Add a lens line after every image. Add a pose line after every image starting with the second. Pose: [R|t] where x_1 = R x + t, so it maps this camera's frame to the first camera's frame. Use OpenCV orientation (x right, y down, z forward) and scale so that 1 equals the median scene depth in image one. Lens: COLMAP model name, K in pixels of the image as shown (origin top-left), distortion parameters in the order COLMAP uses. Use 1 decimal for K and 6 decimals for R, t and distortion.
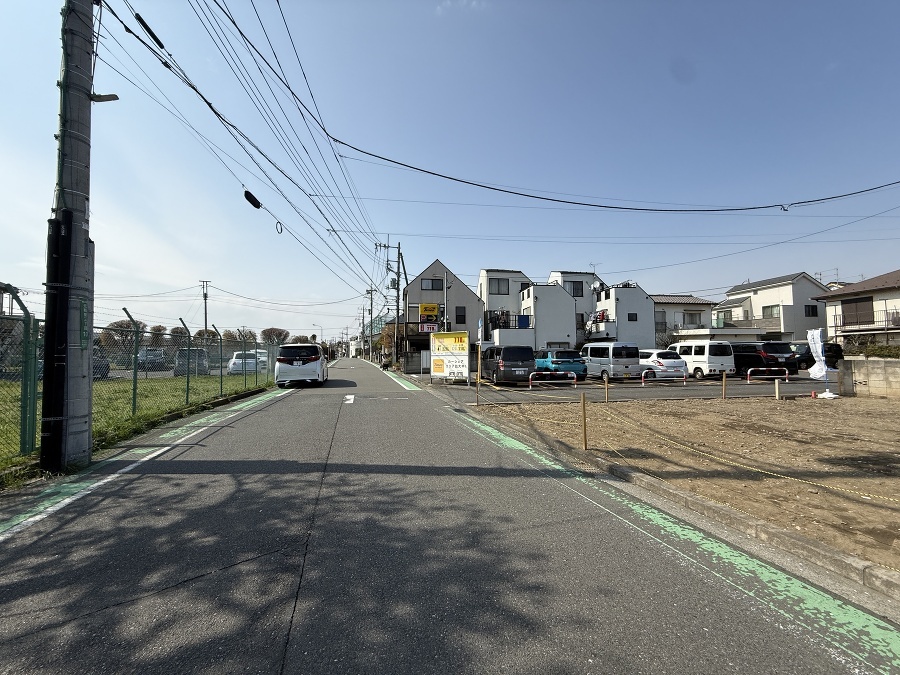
lens RADIAL K [[357.9, 0, 448.1], [0, 357.9, 334.9], [0, 0, 1]] dist [-0.002717, 0.000532]
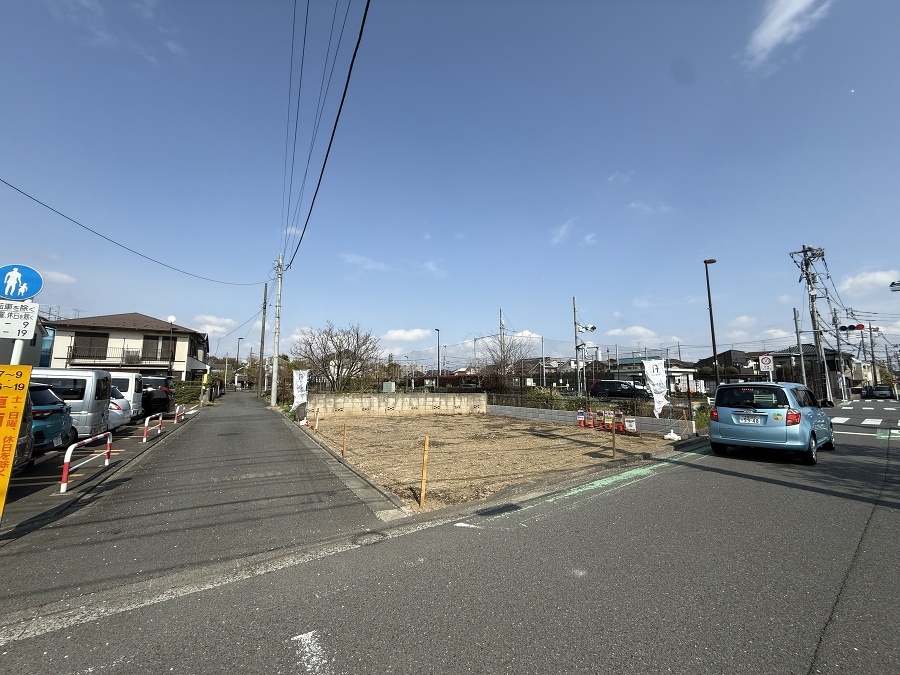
lens RADIAL K [[357.9, 0, 448.1], [0, 357.9, 339.2], [0, 0, 1]] dist [-0.002717, 0.000532]
pose [[-0.385517, 0.120983, 0.914735, -0.243093], [-0.049009, 0.987282, -0.151233, 0.030520], [-0.921398, -0.103133, -0.374685, 0.722143]]
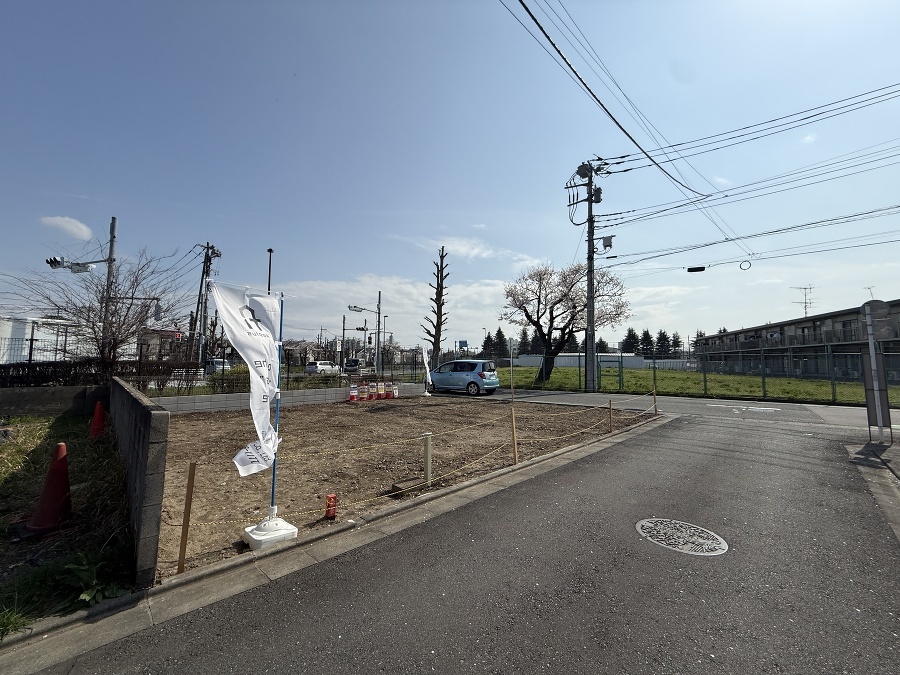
lens RADIAL K [[357.9, 0, 449.5], [0, 357.9, 342.1], [0, 0, 1]] dist [-0.002717, 0.000532]
pose [[-0.776557, -0.035164, -0.629065, 0.796630], [0.032498, 0.994877, -0.095731, 0.039274], [0.629208, -0.094784, -0.771436, 0.909723]]
